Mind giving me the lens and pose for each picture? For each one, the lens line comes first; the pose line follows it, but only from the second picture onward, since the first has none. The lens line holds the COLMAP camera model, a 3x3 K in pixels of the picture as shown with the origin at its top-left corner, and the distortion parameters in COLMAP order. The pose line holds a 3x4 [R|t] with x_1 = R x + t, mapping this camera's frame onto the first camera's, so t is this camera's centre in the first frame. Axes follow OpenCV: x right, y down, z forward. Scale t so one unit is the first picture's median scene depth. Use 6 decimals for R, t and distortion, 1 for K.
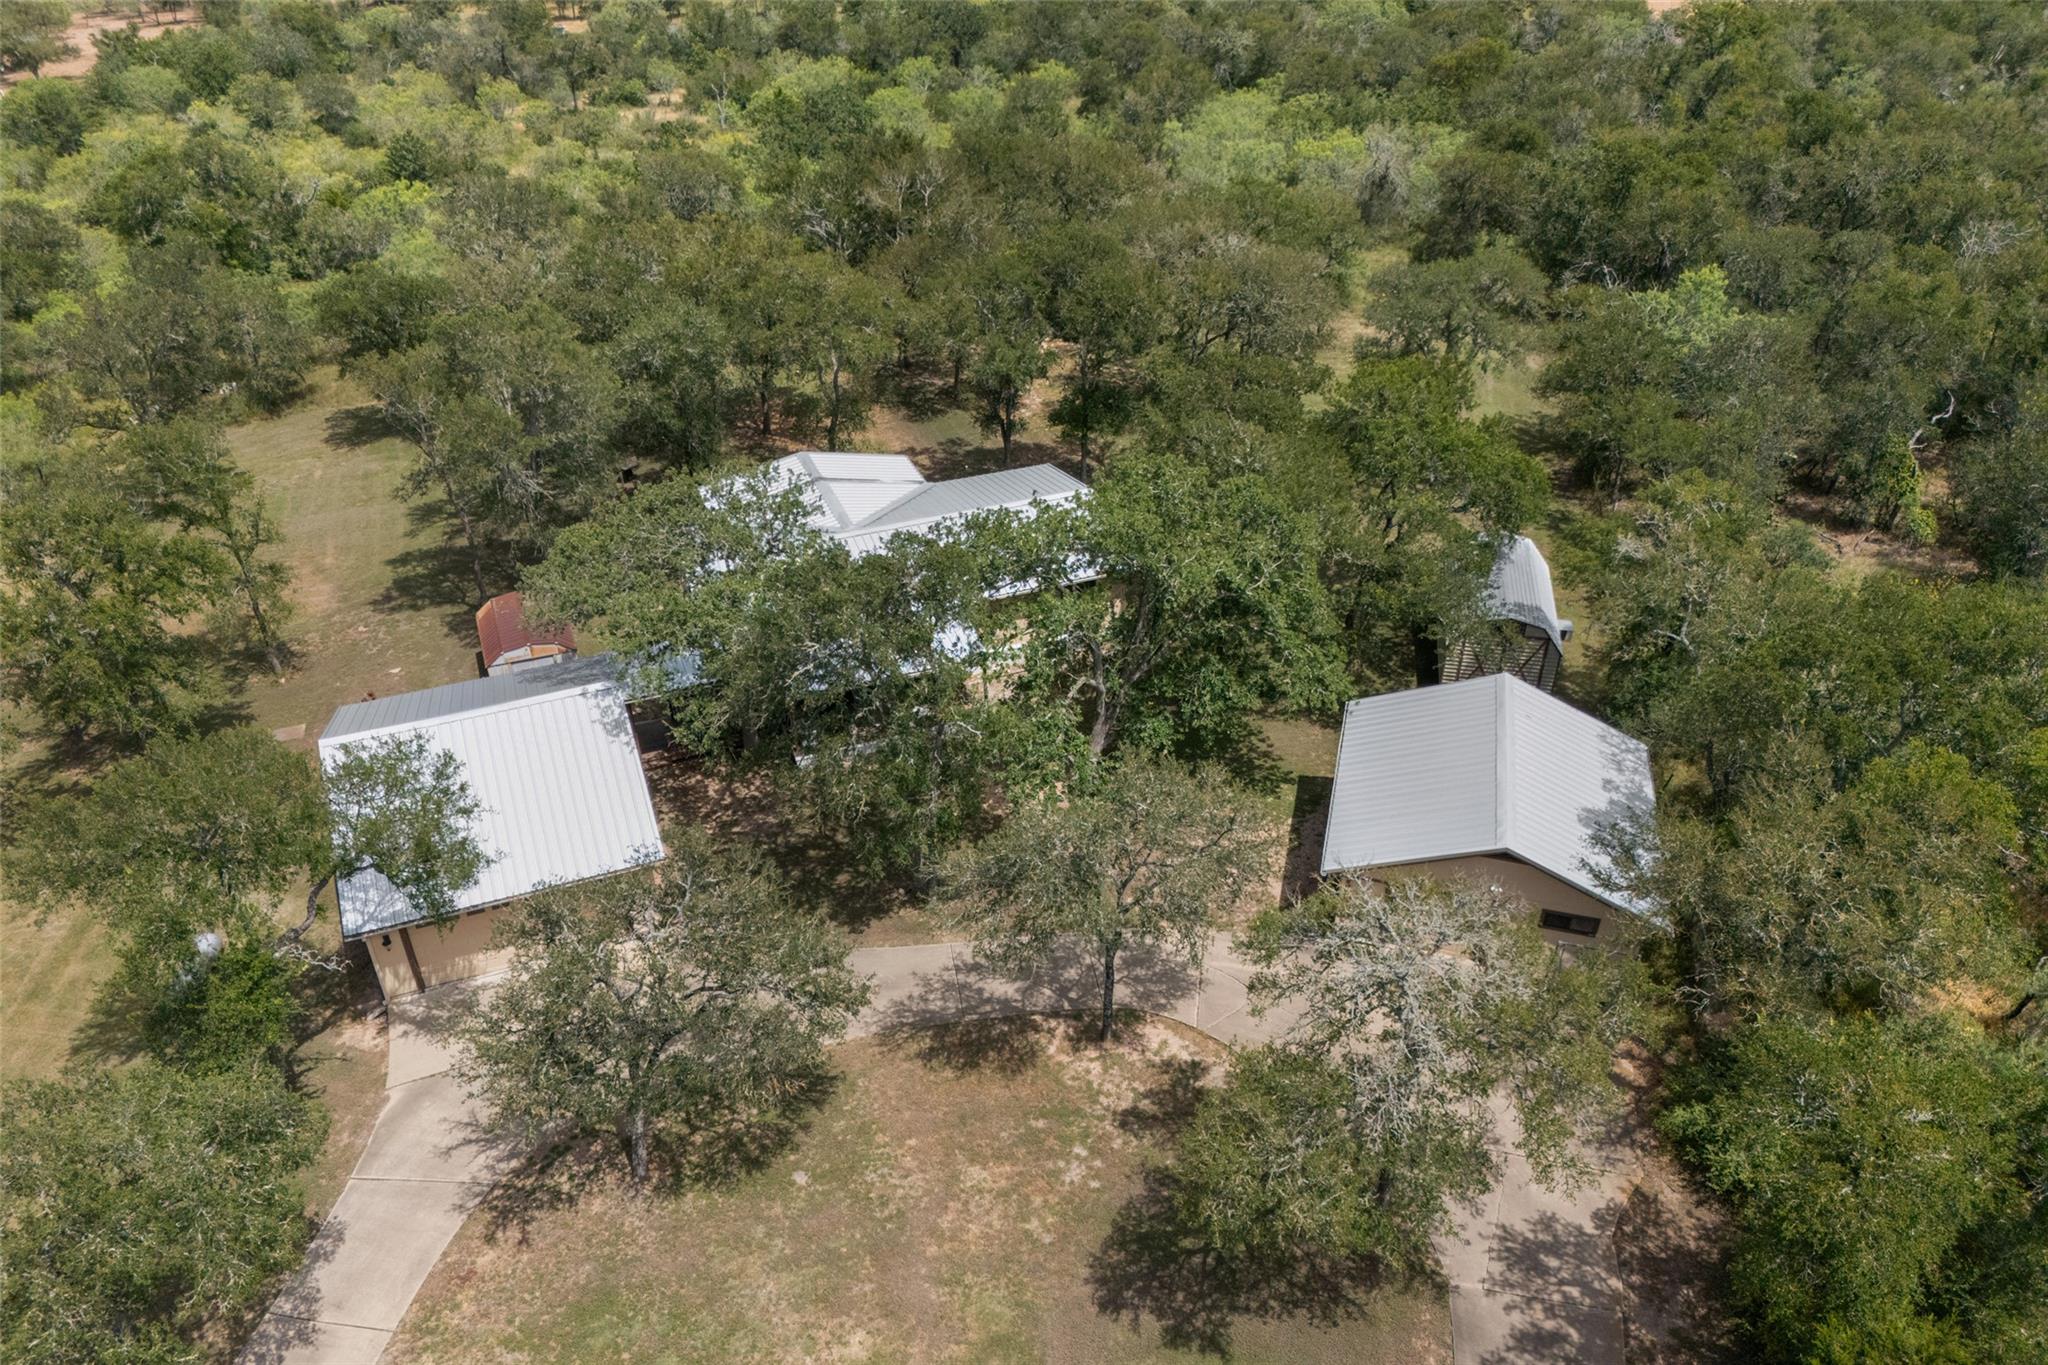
lens RADIAL K [[1478.6, 0, 1024.0], [0, 1478.6, 682.5], [0, 0, 1]] dist [0.056963, -0.047002]
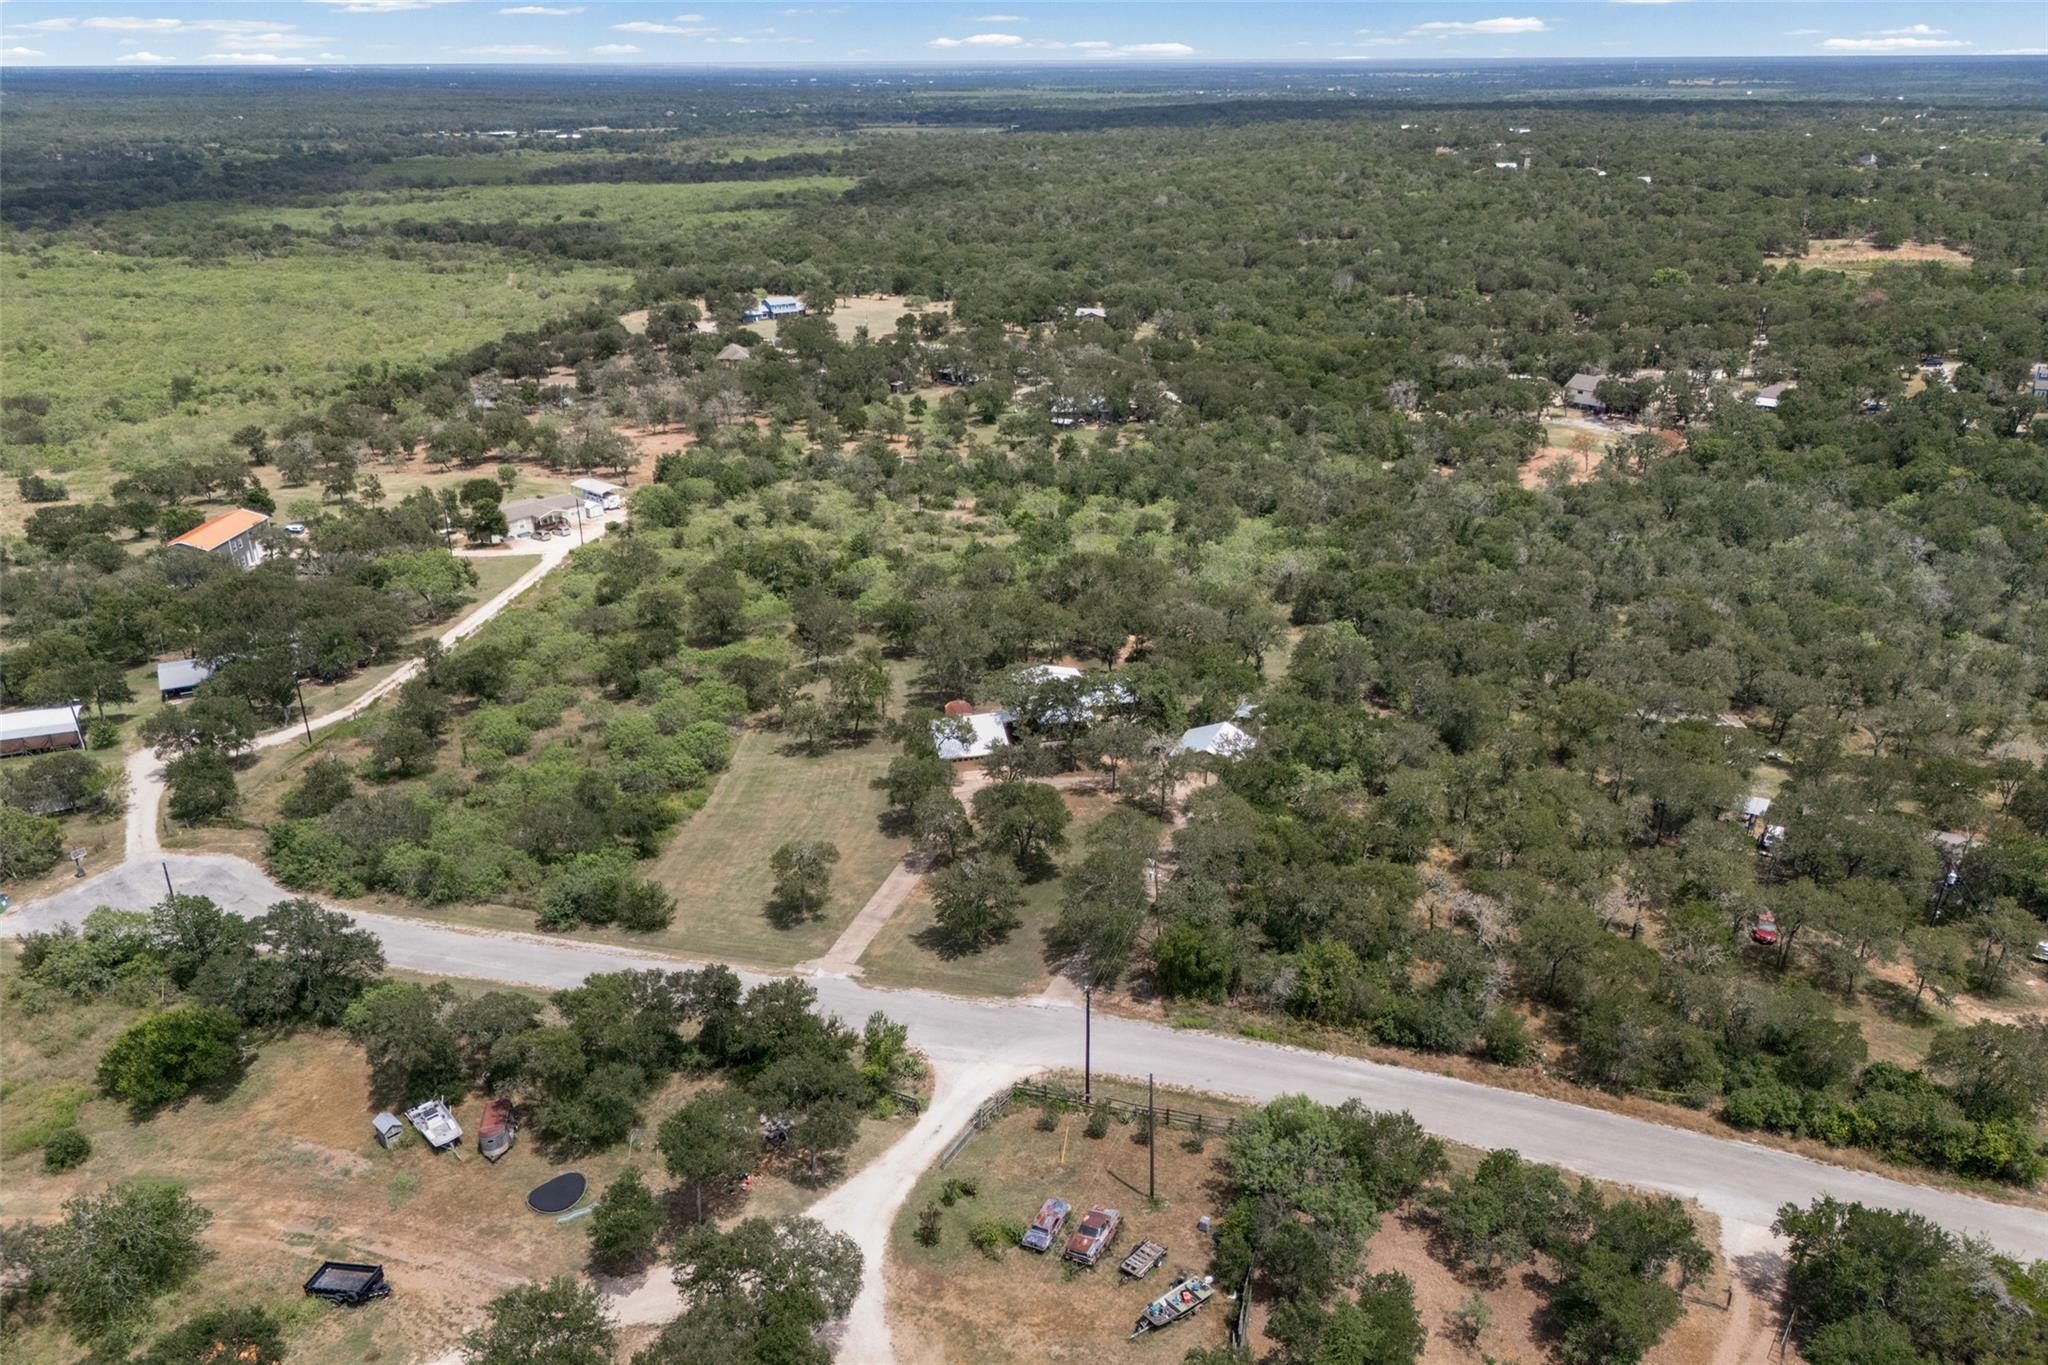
lens RADIAL K [[1478.6, 0, 1024.0], [0, 1478.6, 682.5], [0, 0, 1]] dist [0.056963, -0.047002]
pose [[0.991921, 0.050196, -0.116502, 0.138401], [-0.071986, 0.978923, -0.191122, 0.376618], [0.104453, 0.197964, 0.974628, -1.602789]]
